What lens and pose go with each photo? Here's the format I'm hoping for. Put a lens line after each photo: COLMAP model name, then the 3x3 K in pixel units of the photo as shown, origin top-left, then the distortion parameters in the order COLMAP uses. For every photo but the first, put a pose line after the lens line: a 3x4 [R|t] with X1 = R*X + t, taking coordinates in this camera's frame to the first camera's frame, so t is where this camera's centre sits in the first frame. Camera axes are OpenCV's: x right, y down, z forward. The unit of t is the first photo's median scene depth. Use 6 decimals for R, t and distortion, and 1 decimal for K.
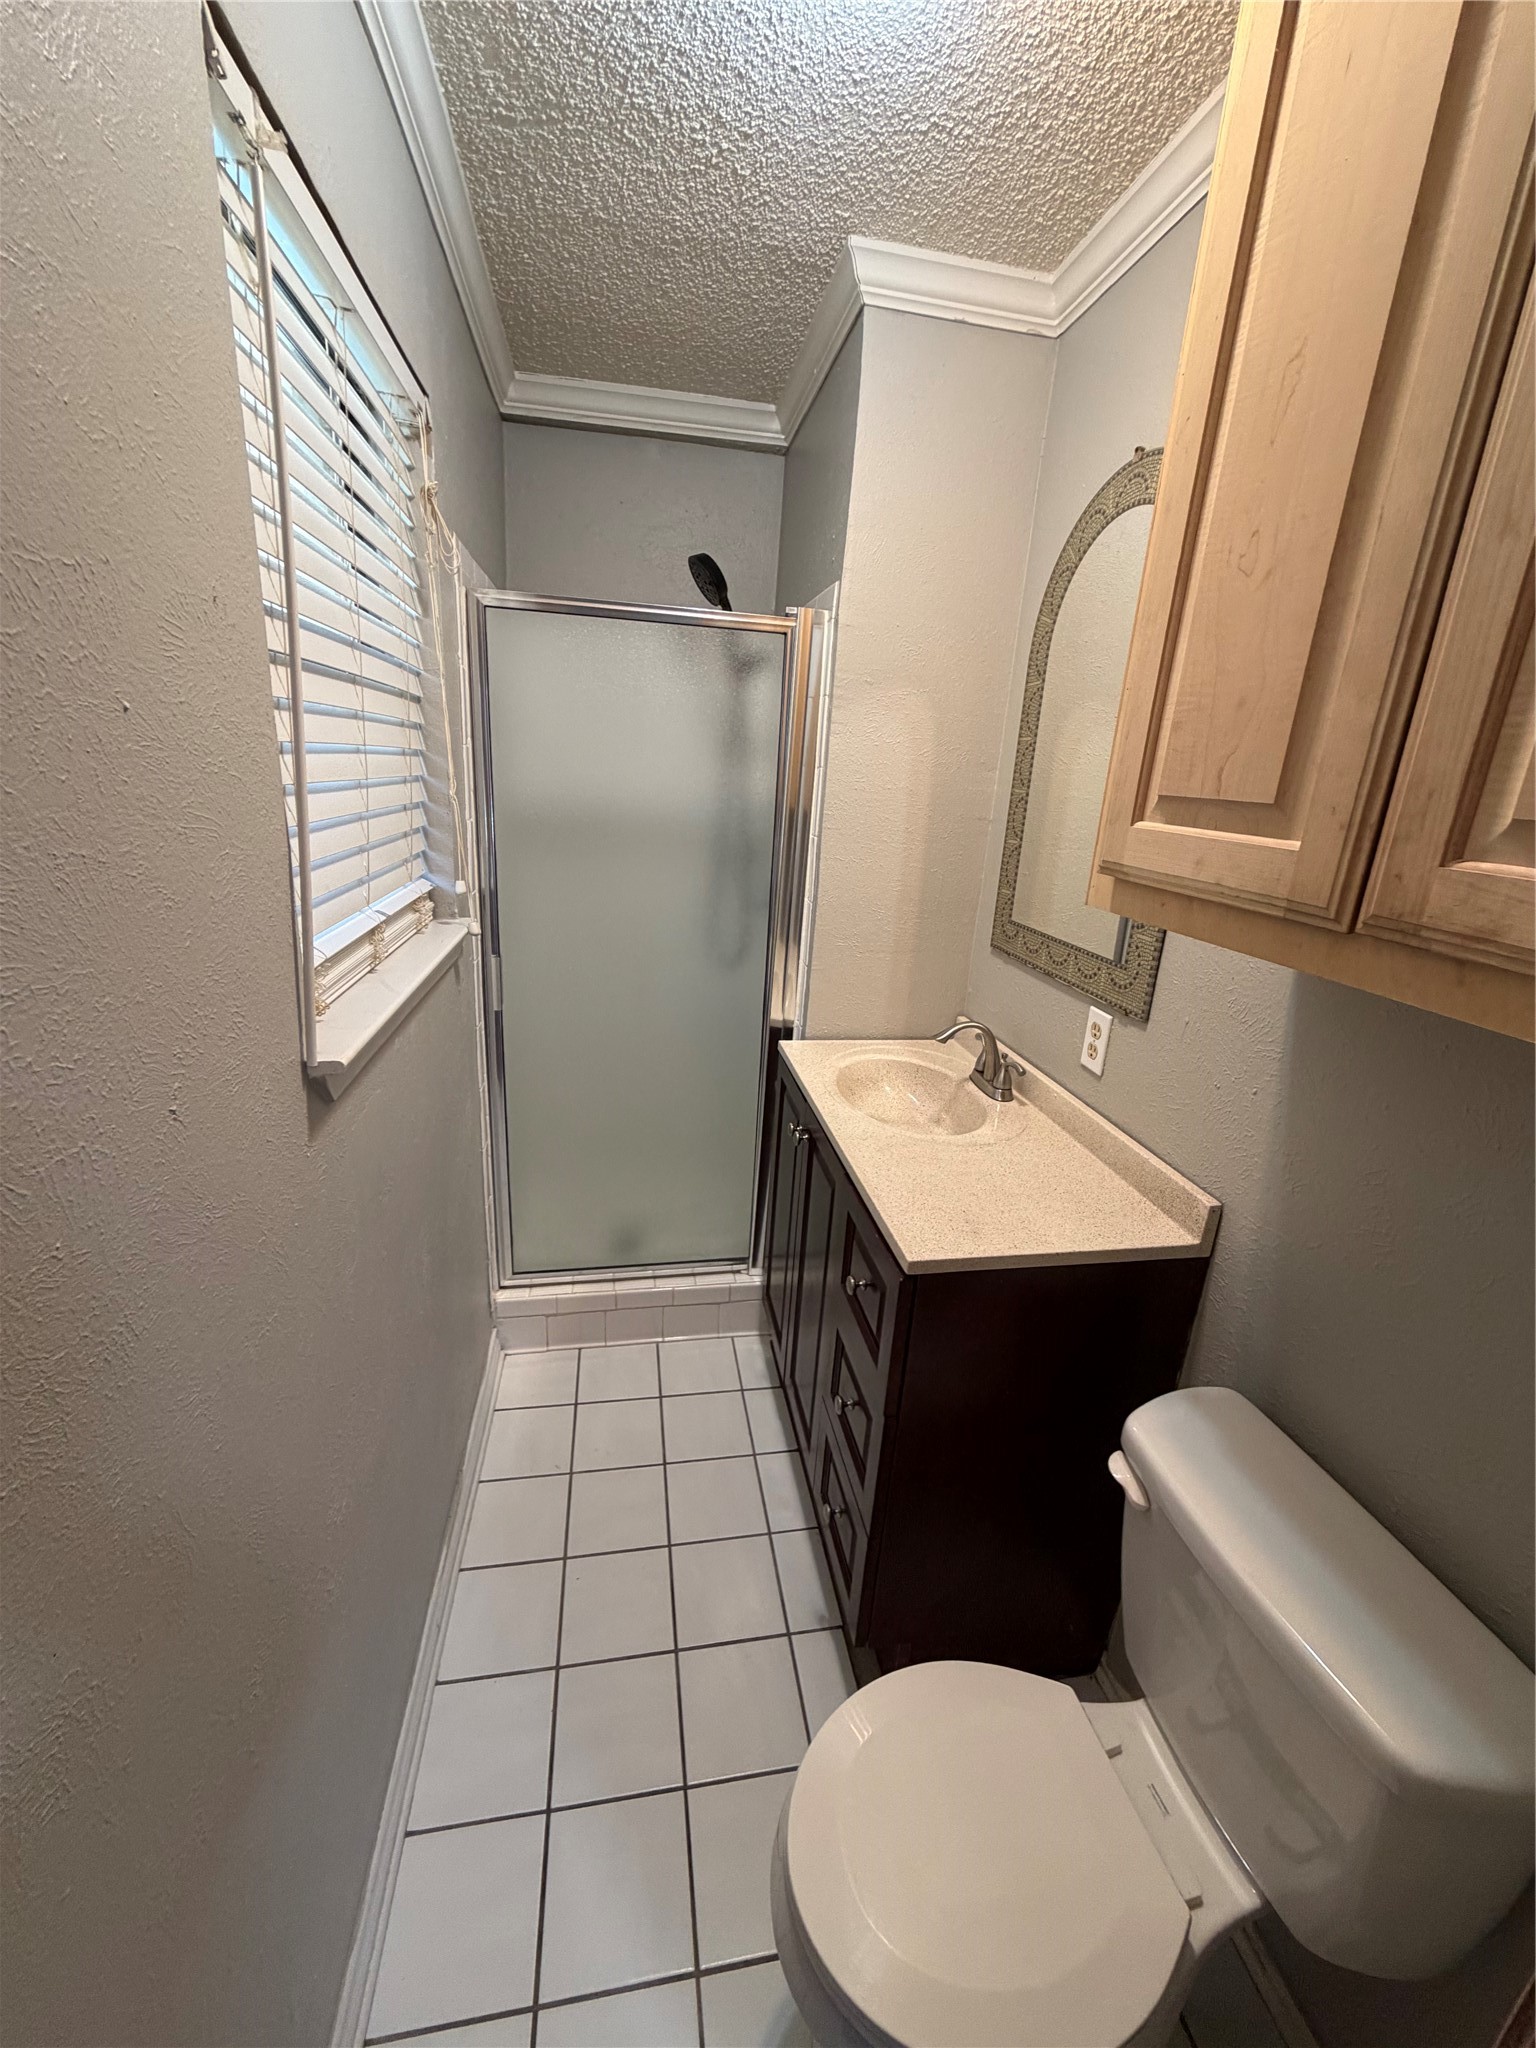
lens RADIAL K [[816.0, 0, 771.1], [0, 816.0, 1023.3], [0, 0, 1]] dist [0.002071, 0.000112]
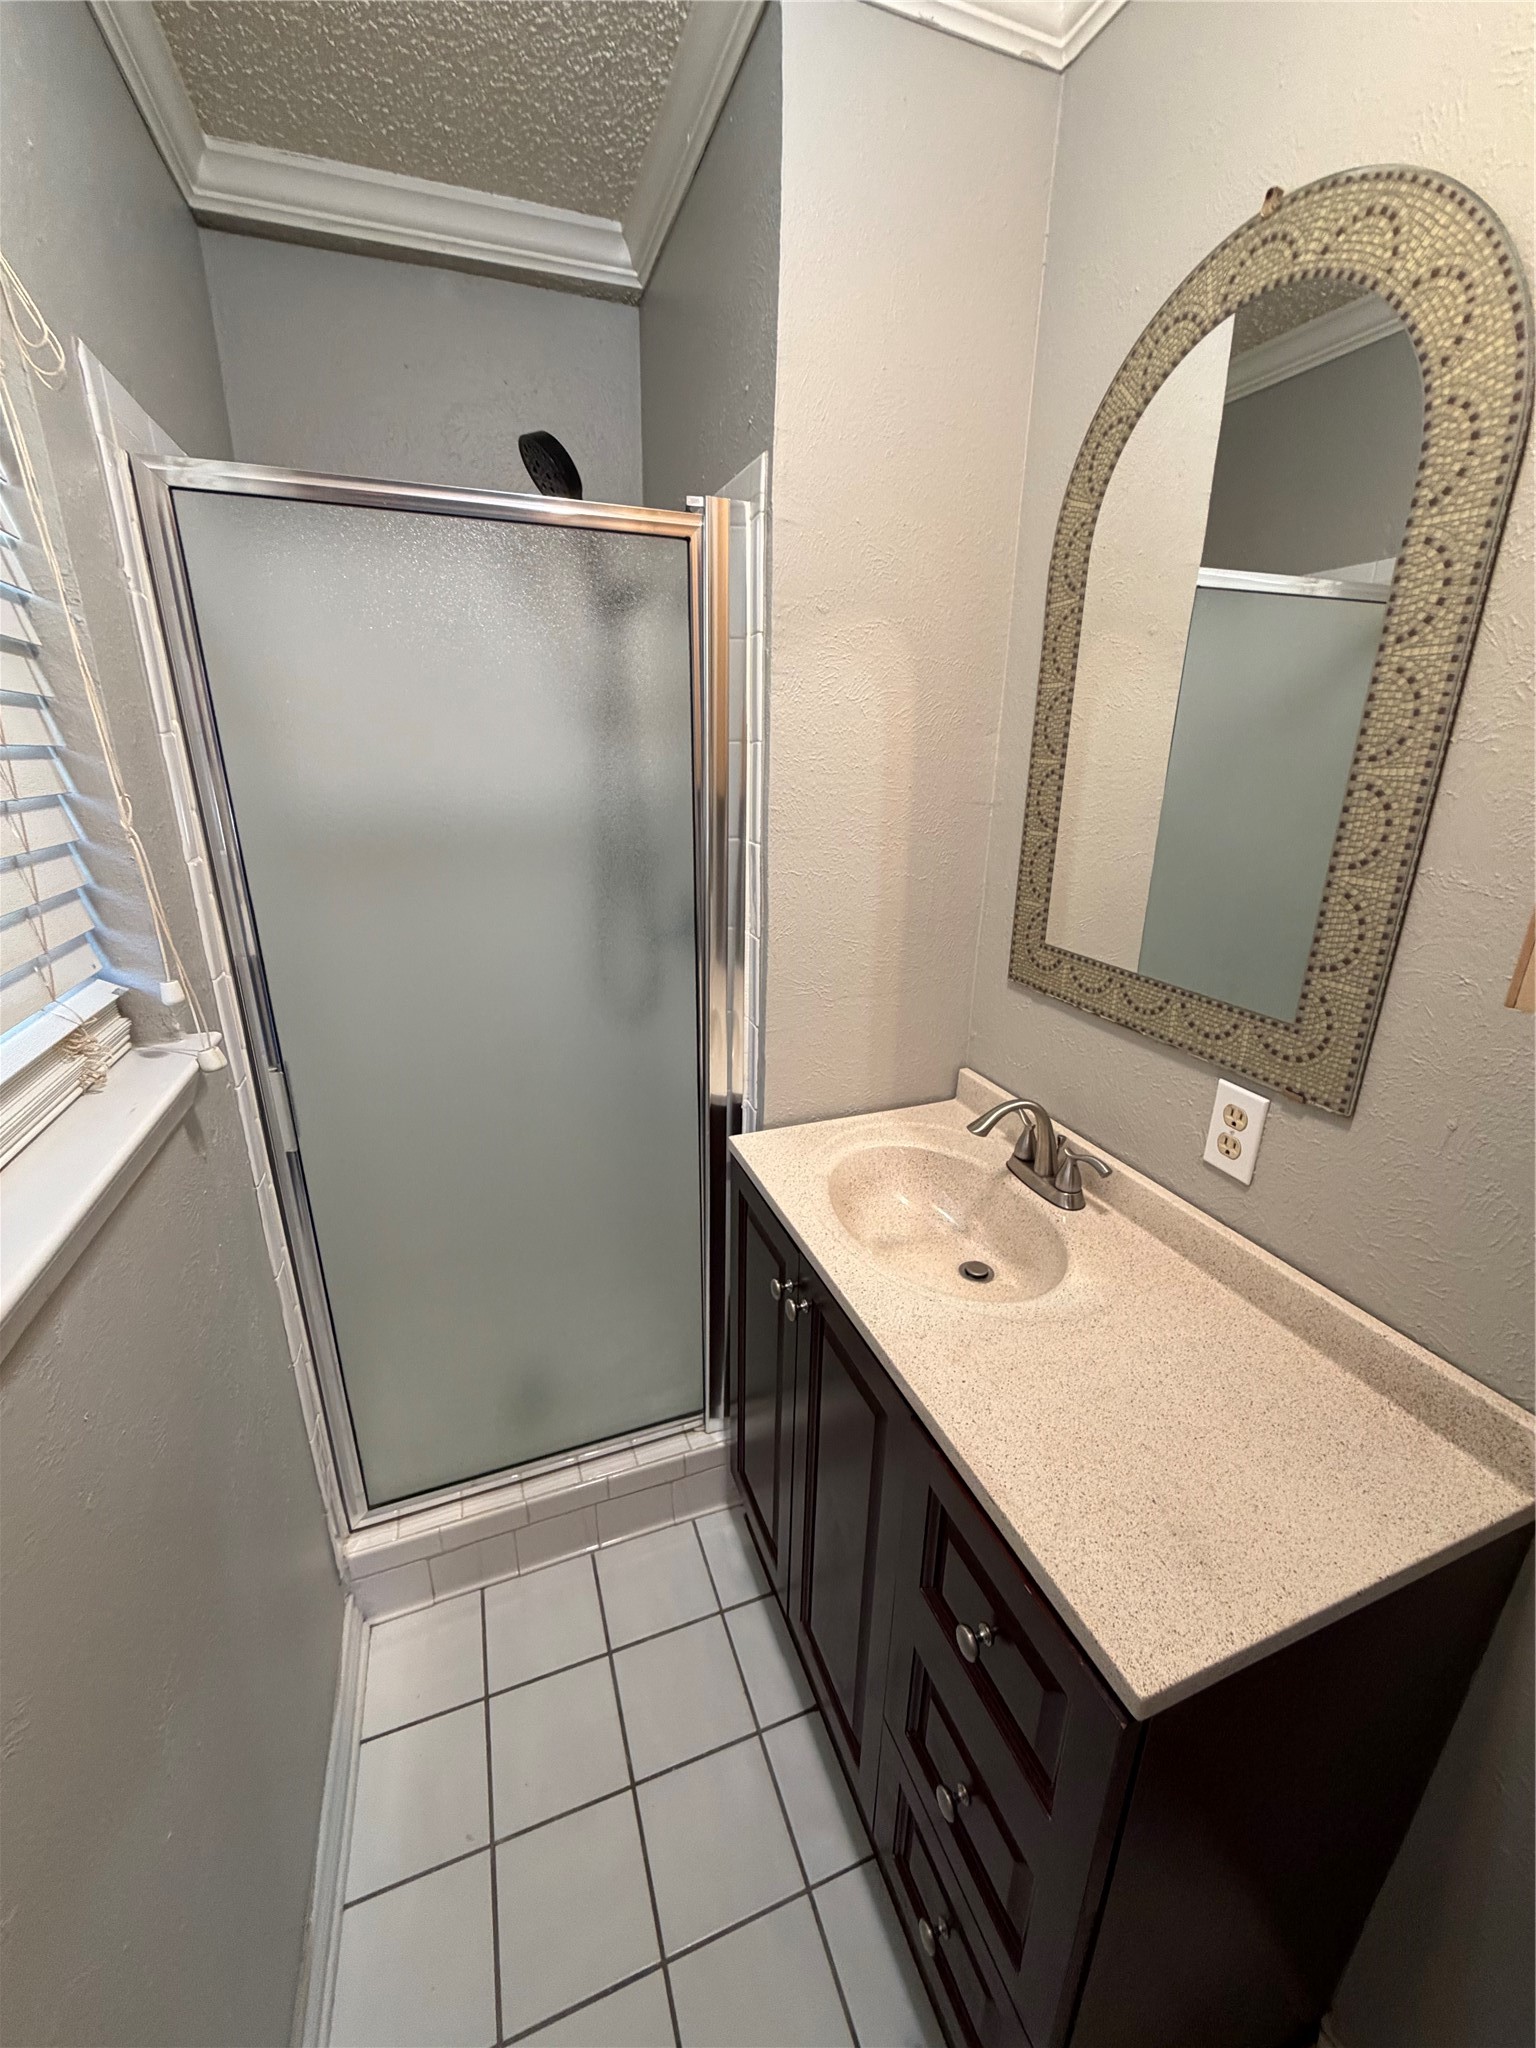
lens RADIAL K [[816.0, 0, 768.1], [0, 816.0, 1022.8], [0, 0, 1]] dist [0.002071, 0.000112]
pose [[0.982459, -0.103289, 0.155257, -0.059514], [0.098545, 0.994408, 0.037968, -0.105531], [-0.158311, -0.022002, 0.987144, 0.322495]]
